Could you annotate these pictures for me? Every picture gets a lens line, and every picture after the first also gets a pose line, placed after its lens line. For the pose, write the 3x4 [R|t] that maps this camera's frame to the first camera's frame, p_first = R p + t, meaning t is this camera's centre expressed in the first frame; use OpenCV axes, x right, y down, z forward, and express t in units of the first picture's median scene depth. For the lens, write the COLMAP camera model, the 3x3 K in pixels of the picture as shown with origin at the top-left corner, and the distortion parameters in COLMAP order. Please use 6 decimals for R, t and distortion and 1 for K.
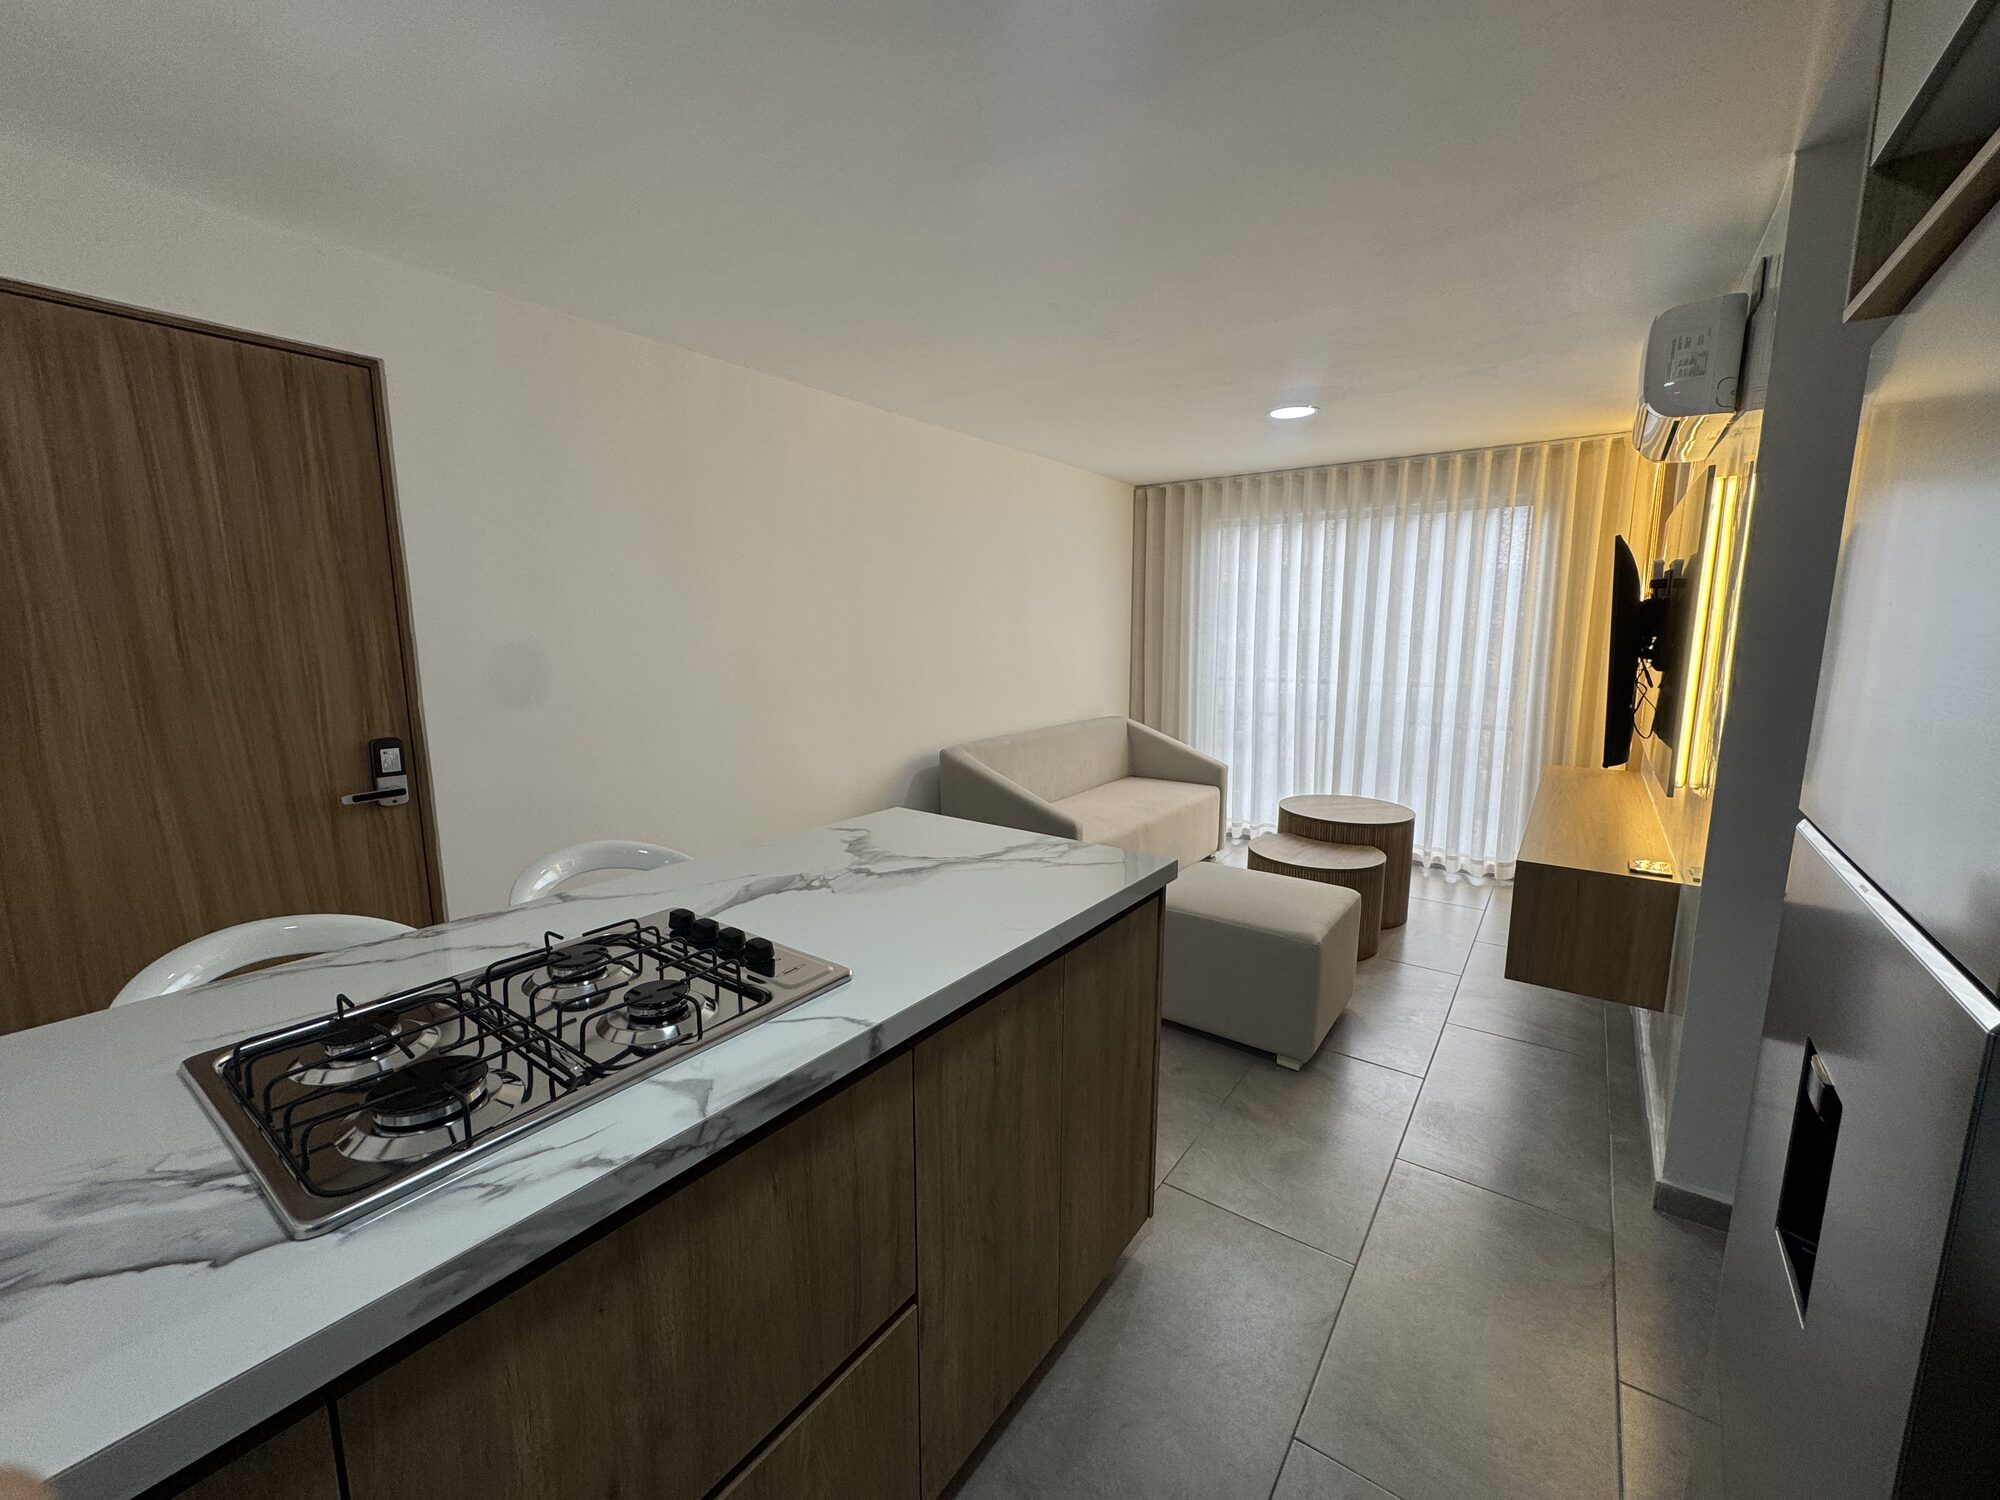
lens RADIAL K [[798.6, 0, 996.6], [0, 798.6, 750.3], [0, 0, 1]] dist [-0.004496, 0.001742]
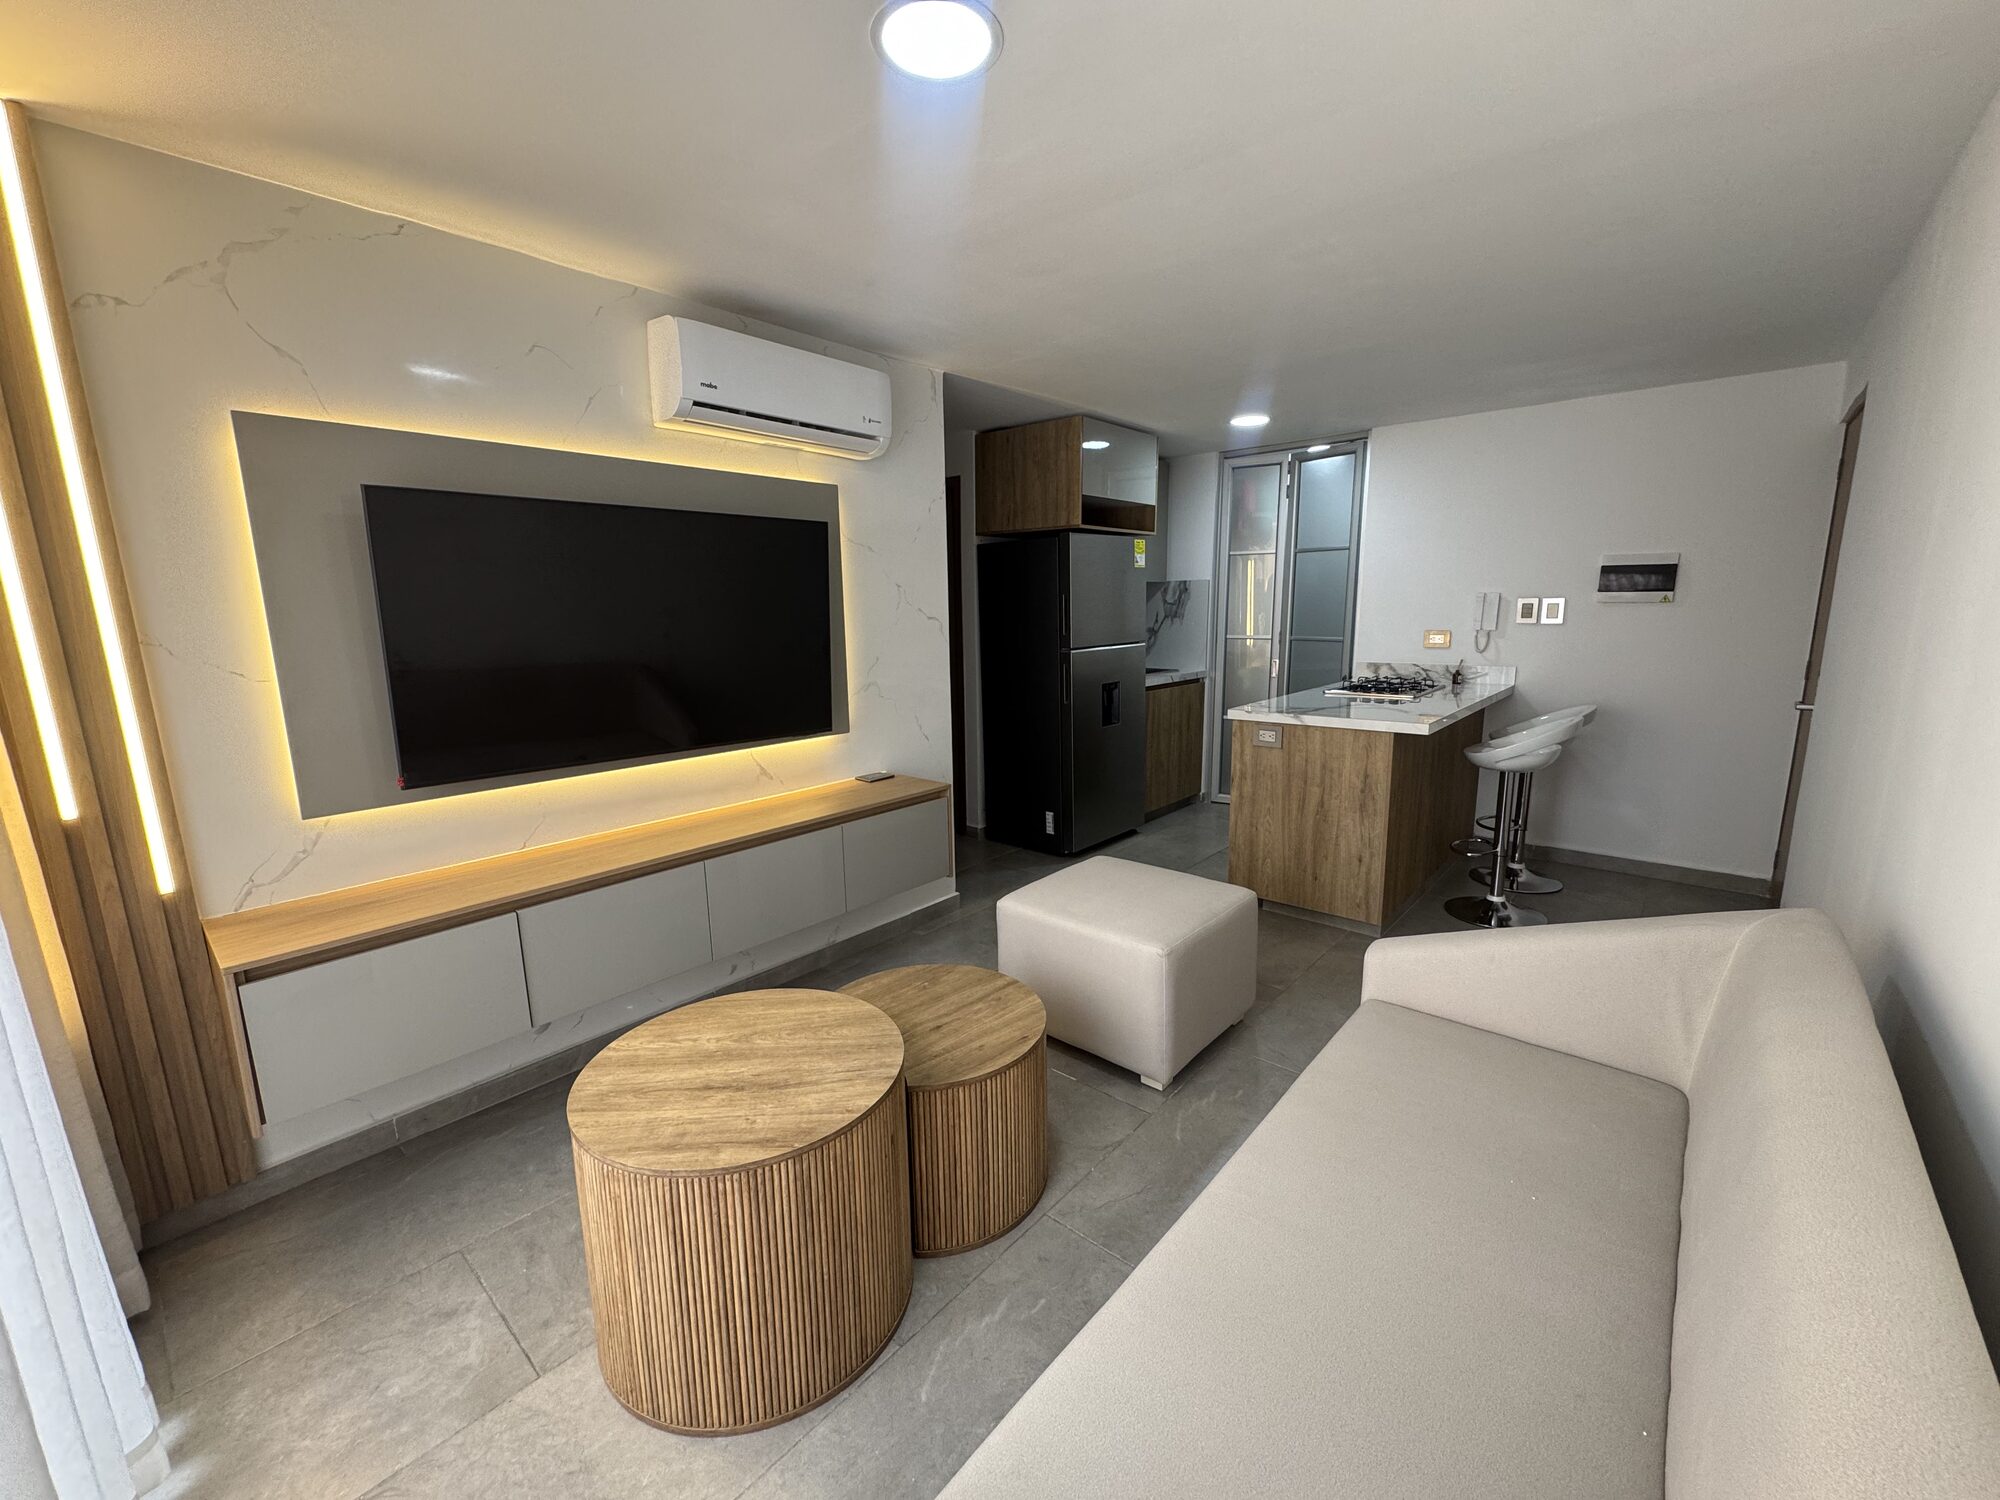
lens RADIAL K [[798.6, 0, 996.8], [0, 798.6, 750.6], [0, 0, 1]] dist [-0.004496, 0.001742]
pose [[-0.995634, 0.002770, 0.093302, 0.638721], [0.033251, 0.944514, 0.326783, -0.466791], [-0.087220, 0.328459, -0.940483, 3.063441]]
